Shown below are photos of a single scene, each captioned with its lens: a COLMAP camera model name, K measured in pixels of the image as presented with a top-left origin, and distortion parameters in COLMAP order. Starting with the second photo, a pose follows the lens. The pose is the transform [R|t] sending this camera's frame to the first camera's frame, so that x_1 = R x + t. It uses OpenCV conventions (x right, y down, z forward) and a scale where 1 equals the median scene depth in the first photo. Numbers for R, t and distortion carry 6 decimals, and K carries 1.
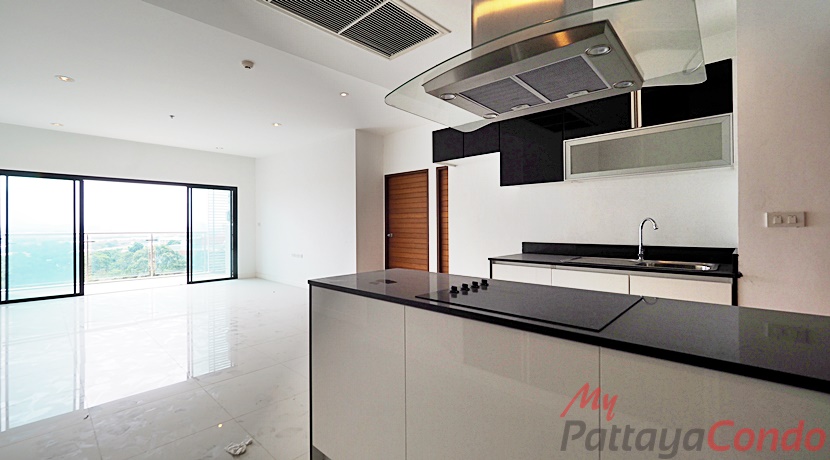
lens RADIAL K [[352.4, 0, 410.6], [0, 352.4, 226.1], [0, 0, 1]] dist [-0.003888, -0.000371]
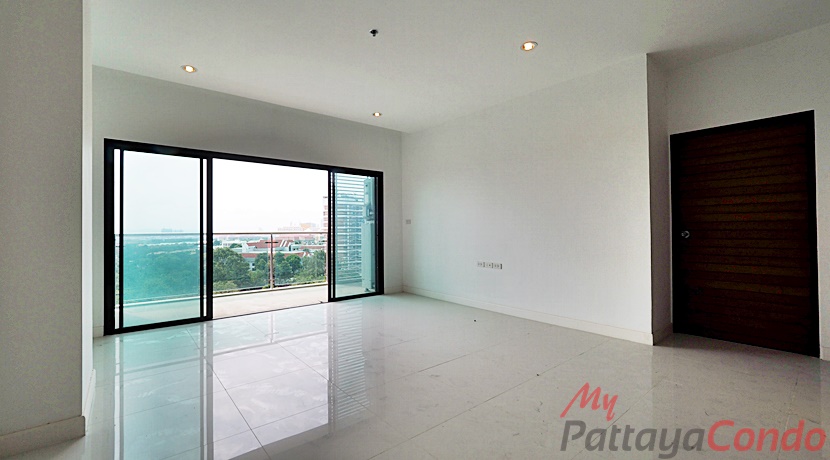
lens RADIAL K [[352.4, 0, 409.8], [0, 352.4, 229.3], [0, 0, 1]] dist [-0.003888, -0.000371]
pose [[0.991757, -0.003852, -0.128074, -0.368531], [0.003689, 0.999992, -0.001507, 0.013660], [0.128078, 0.001022, 0.991764, 0.284473]]
